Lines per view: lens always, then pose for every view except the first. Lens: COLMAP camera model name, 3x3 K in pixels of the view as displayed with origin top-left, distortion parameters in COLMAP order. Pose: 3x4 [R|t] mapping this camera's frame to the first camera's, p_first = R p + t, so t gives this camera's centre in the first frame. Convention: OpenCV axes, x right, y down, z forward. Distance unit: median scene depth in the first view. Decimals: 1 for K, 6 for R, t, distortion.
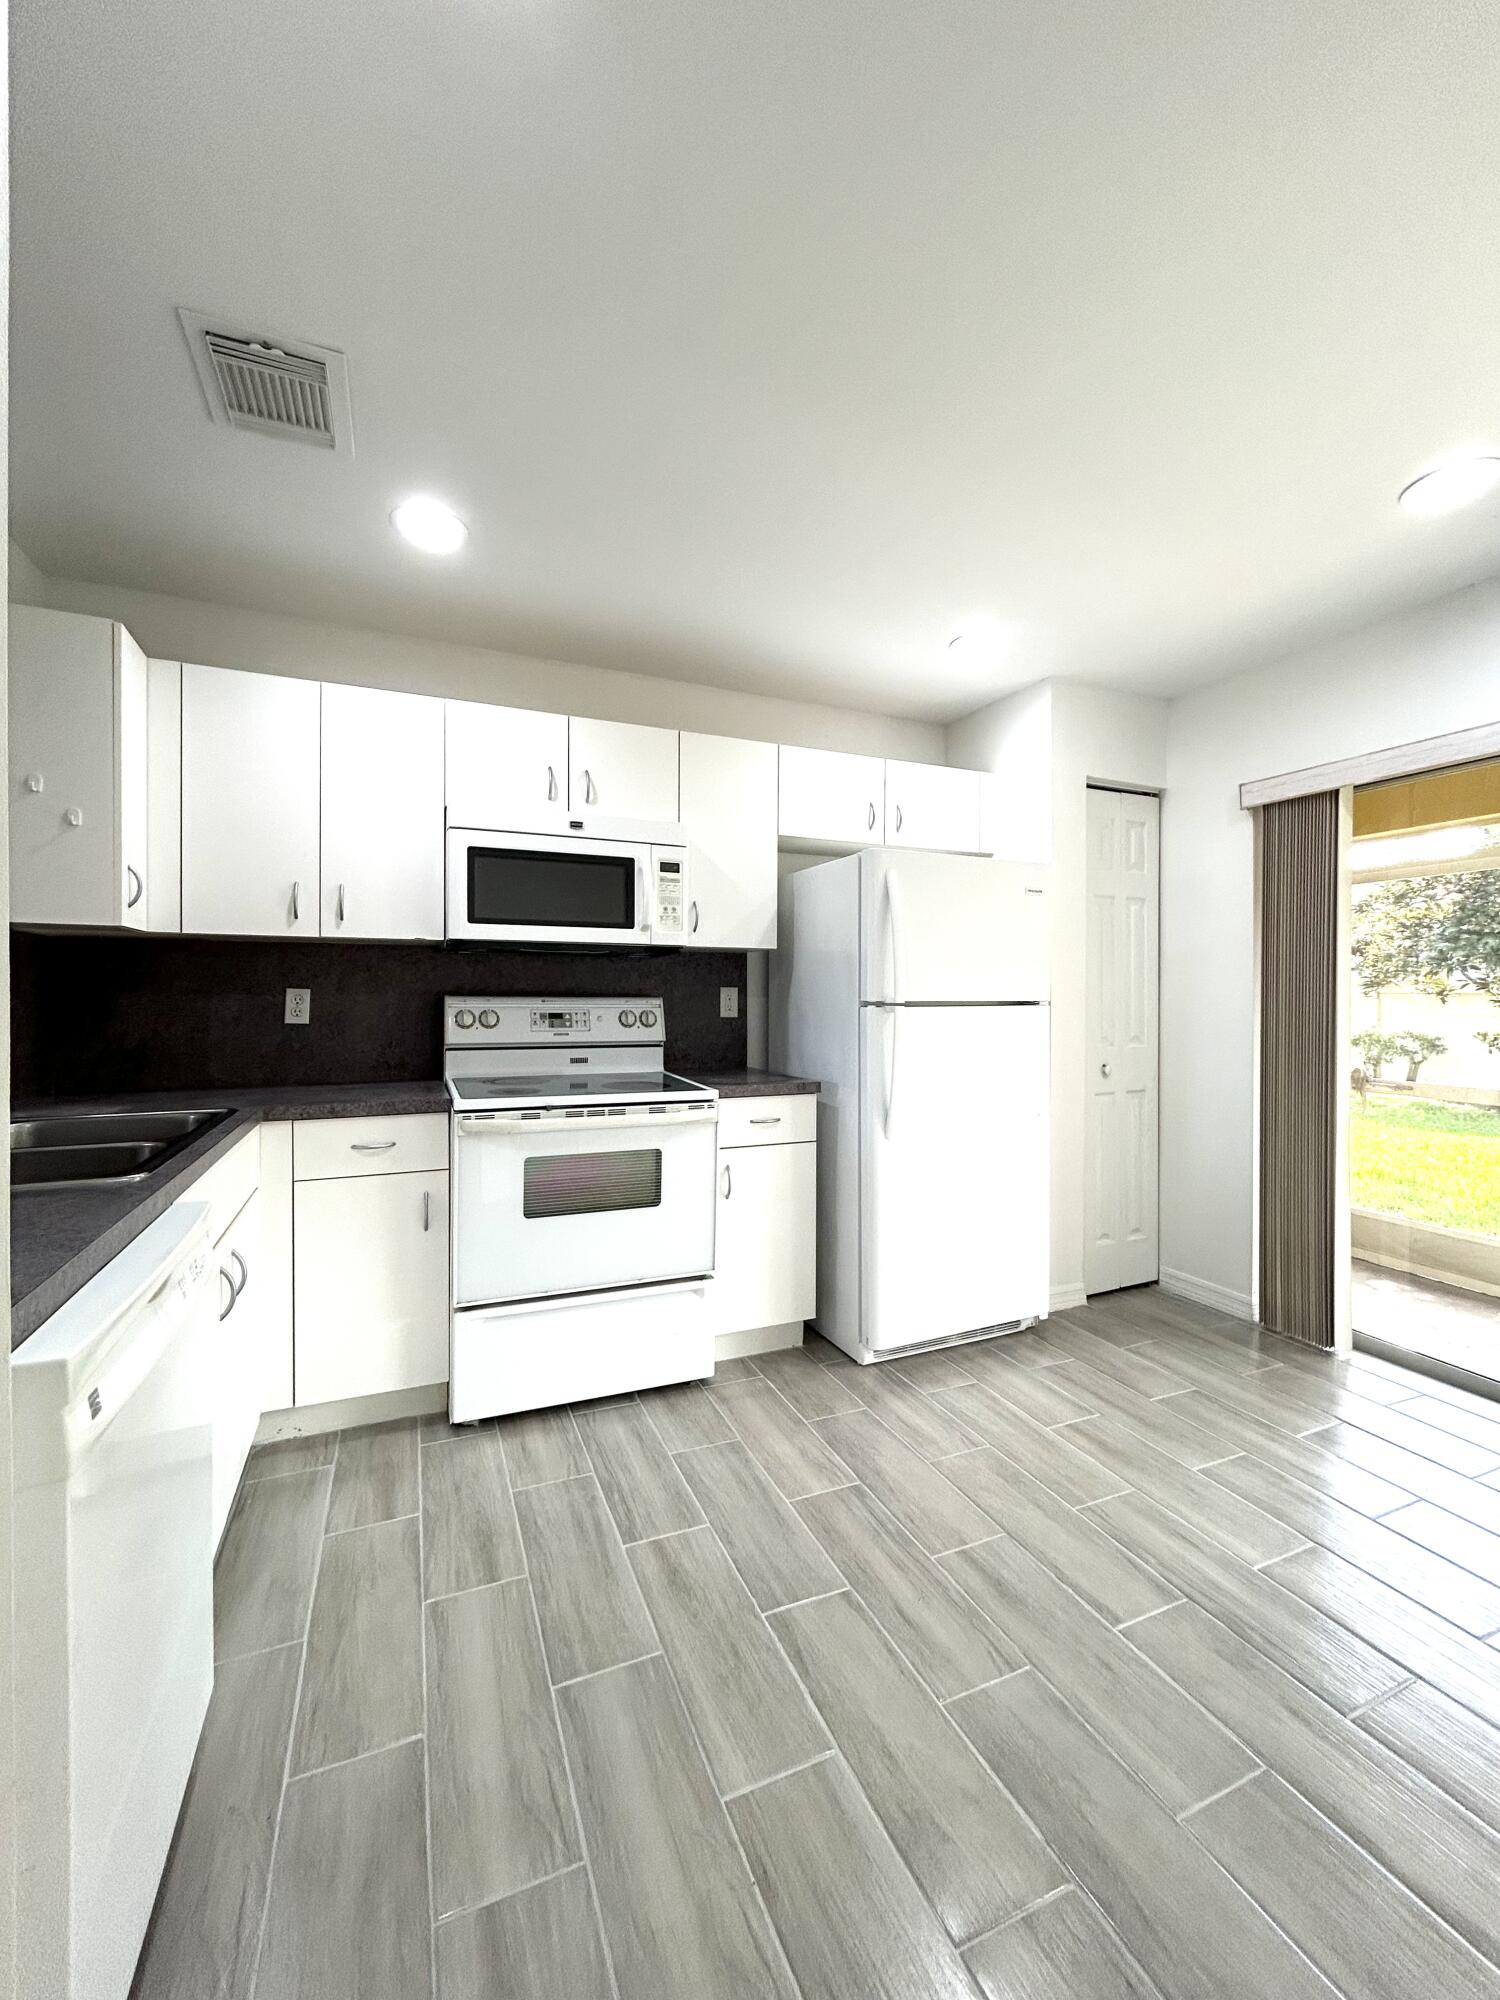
lens RADIAL K [[811.7, 0, 750.0], [0, 811.7, 1000.0], [0, 0, 1]] dist [-0.002367, 0.000106]
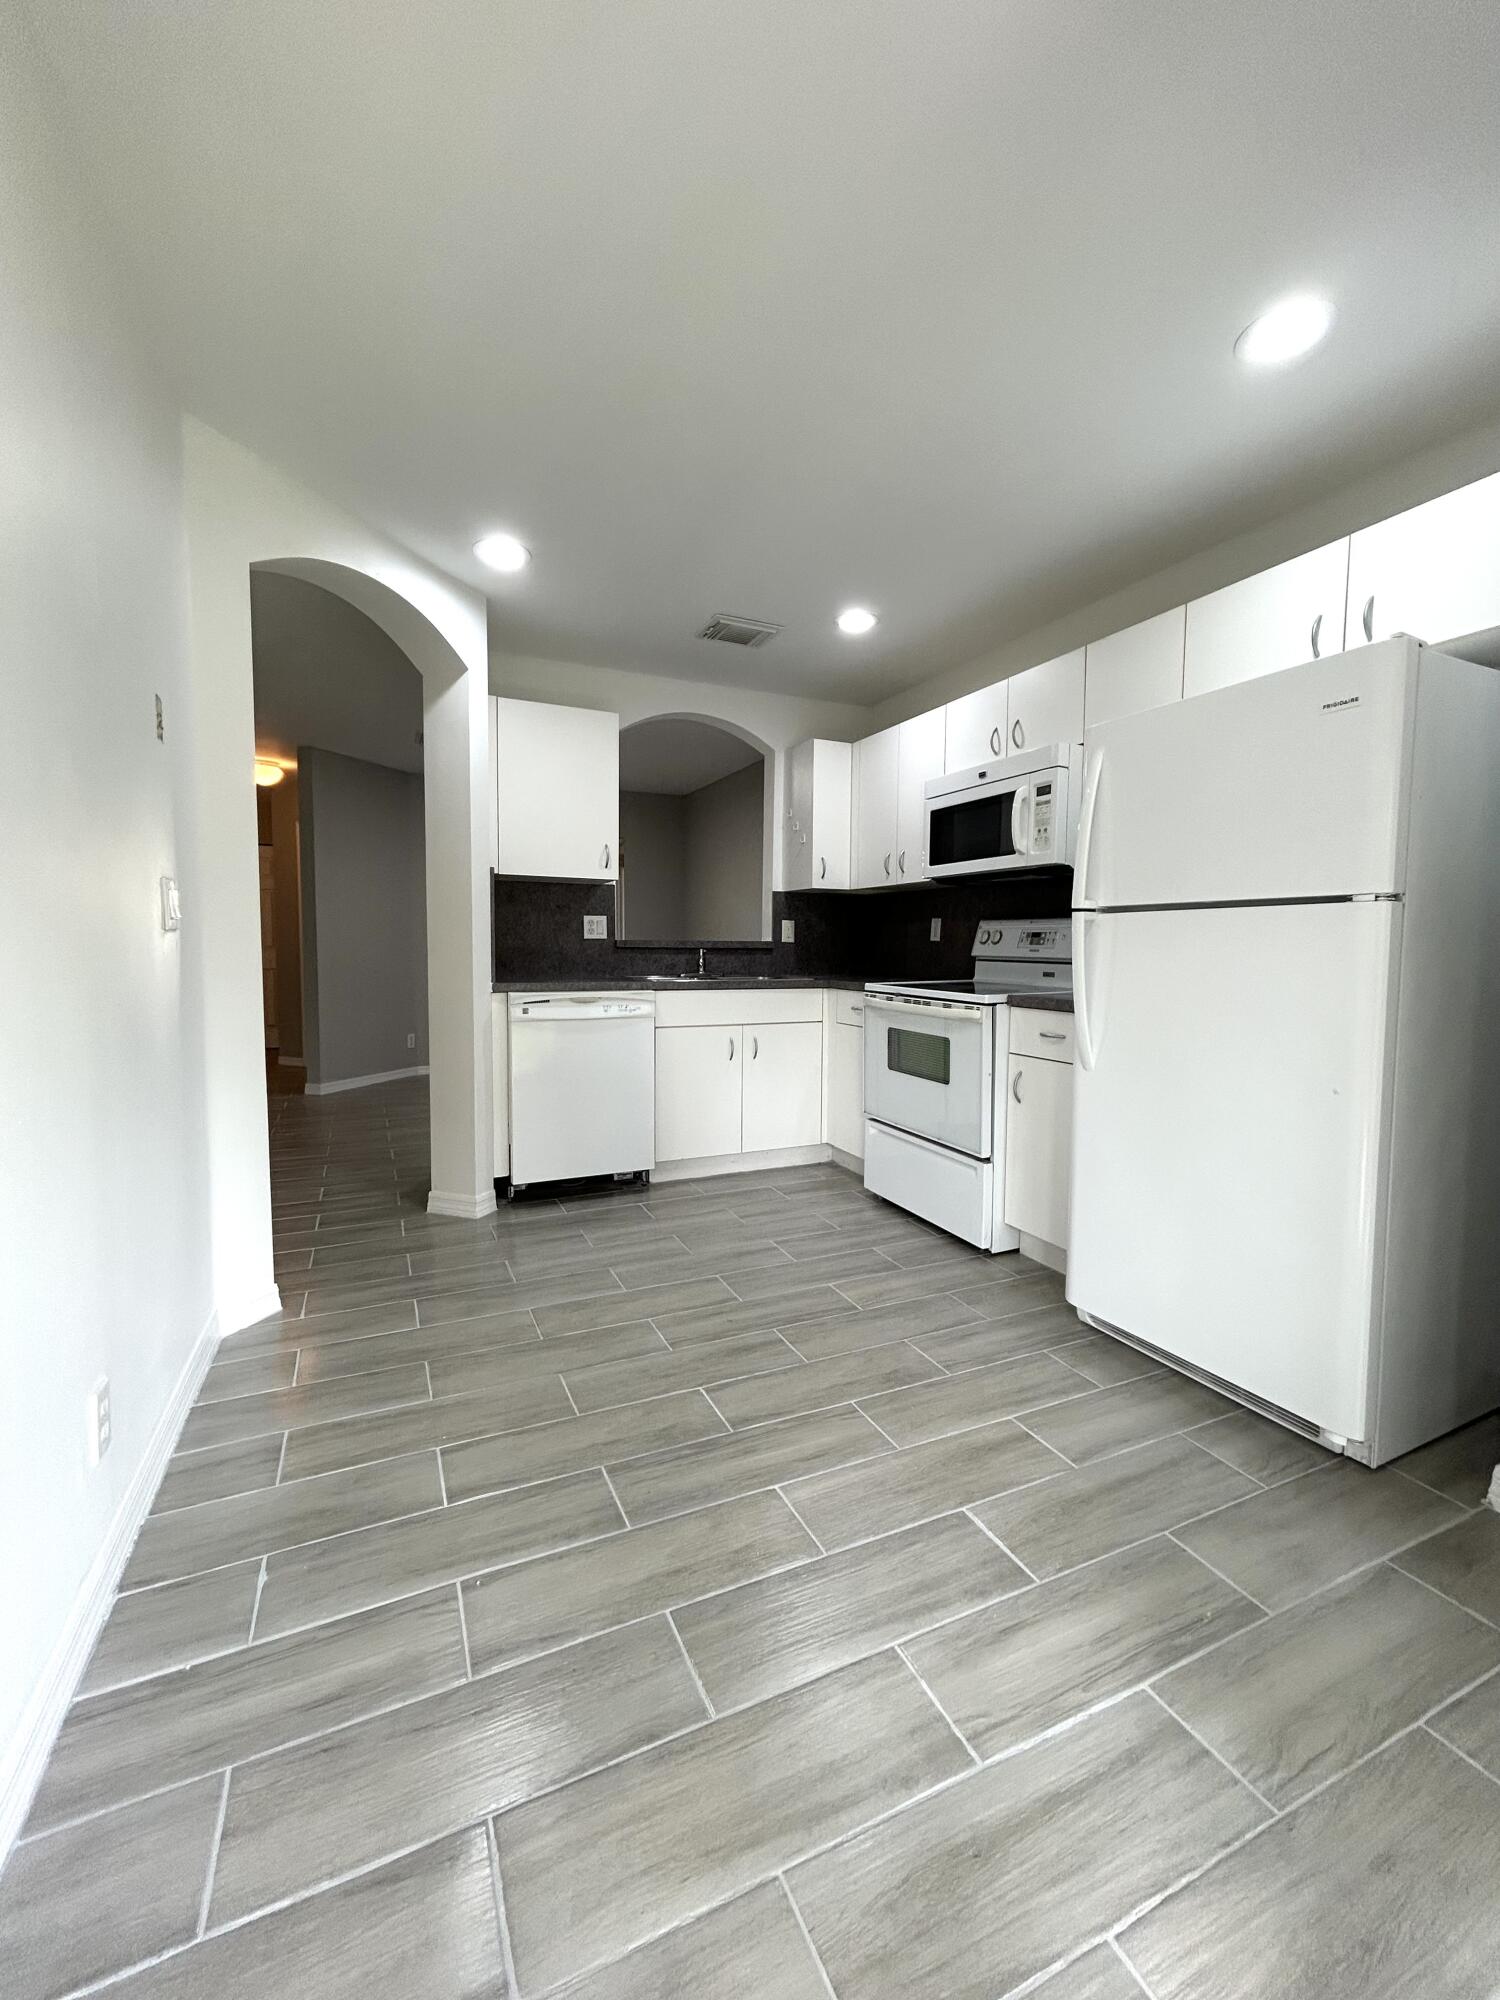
lens RADIAL K [[811.7, 0, 750.0], [0, 811.7, 1000.0], [0, 0, 1]] dist [-0.002367, 0.000106]
pose [[0.024445, 0.061561, -0.997804, 1.090455], [-0.018512, 0.997959, 0.061117, 0.058723], [0.999530, 0.016977, 0.025535, 0.671244]]
